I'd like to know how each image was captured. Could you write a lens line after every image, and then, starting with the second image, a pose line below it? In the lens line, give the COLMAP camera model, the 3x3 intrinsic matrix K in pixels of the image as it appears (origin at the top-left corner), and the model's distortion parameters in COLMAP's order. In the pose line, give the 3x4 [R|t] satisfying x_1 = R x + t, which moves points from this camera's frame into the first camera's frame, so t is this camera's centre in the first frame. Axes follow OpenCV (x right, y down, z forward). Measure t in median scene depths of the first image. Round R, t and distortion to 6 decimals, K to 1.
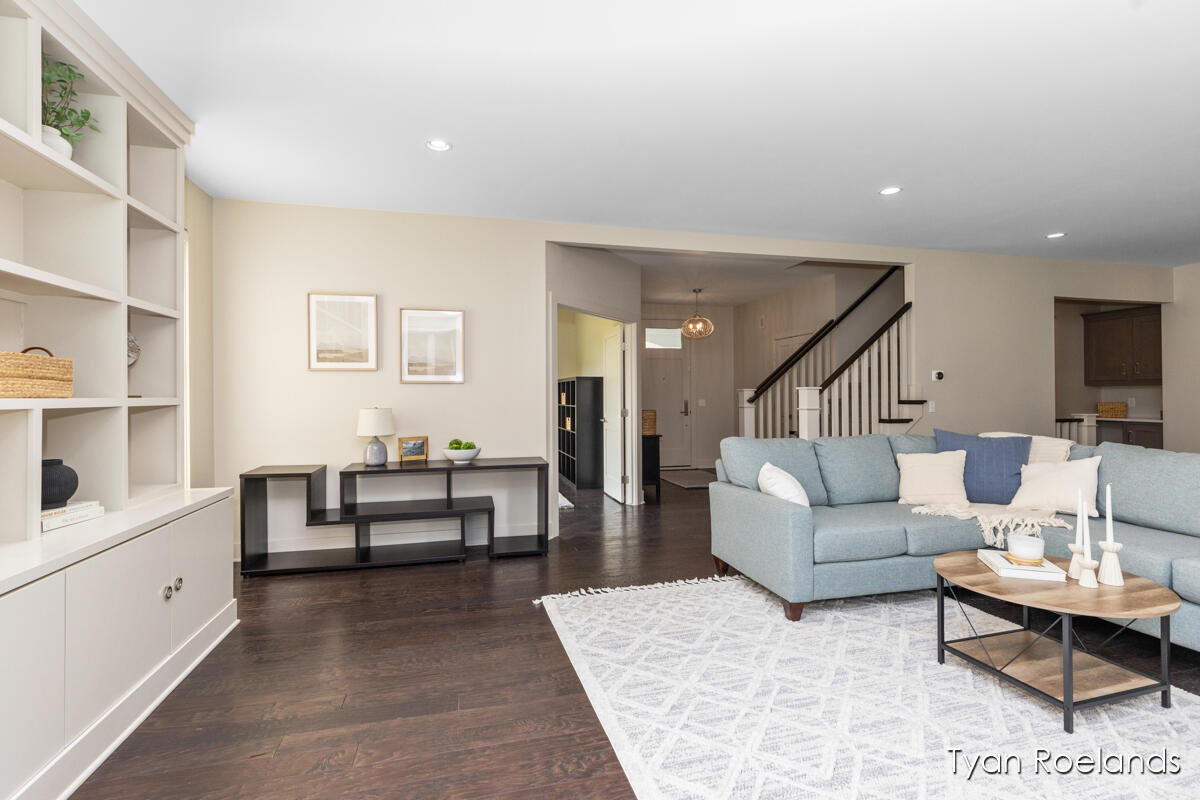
lens RADIAL K [[588.4, 0, 590.9], [0, 588.4, 393.7], [0, 0, 1]] dist [-0.022763, -0.000165]
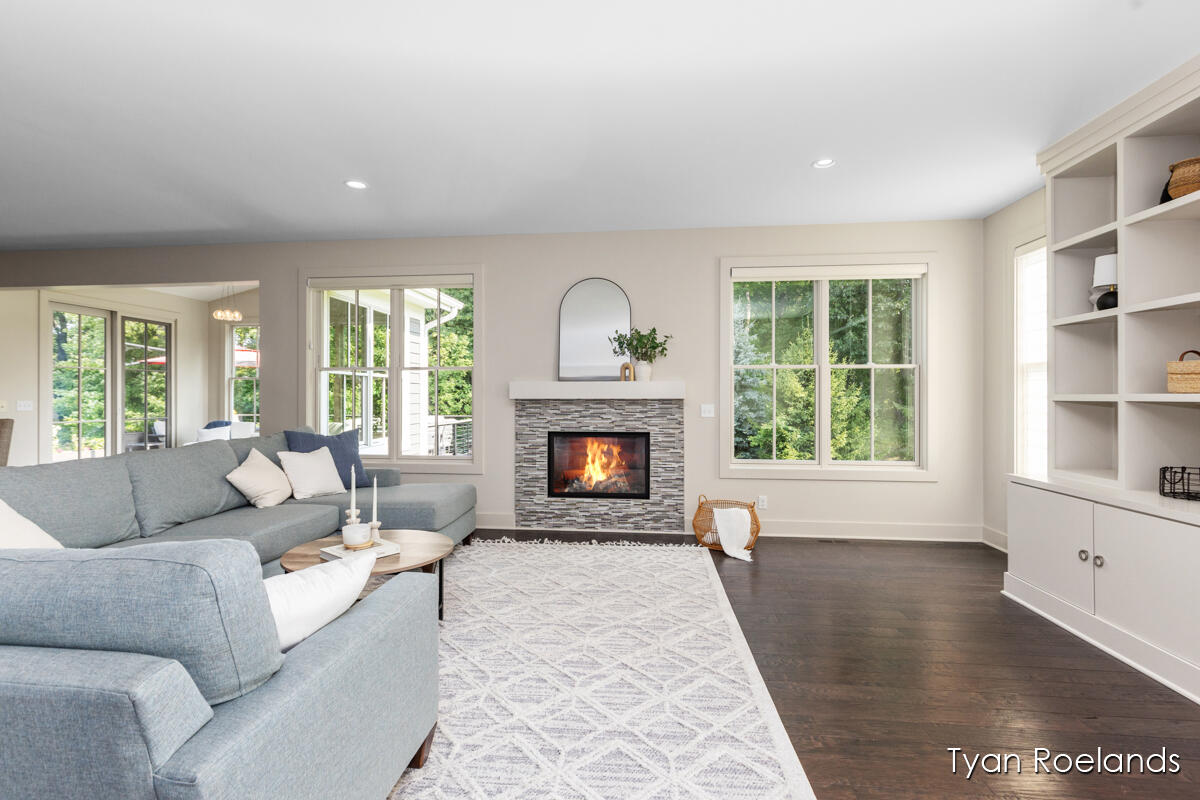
lens RADIAL K [[588.4, 0, 590.9], [0, 588.4, 393.7], [0, 0, 1]] dist [-0.022763, -0.000165]
pose [[-0.945886, 0.003832, 0.324476, -0.032050], [0.006051, 0.999965, 0.005830, -0.001800], [-0.324443, 0.007478, -0.945876, 2.029115]]
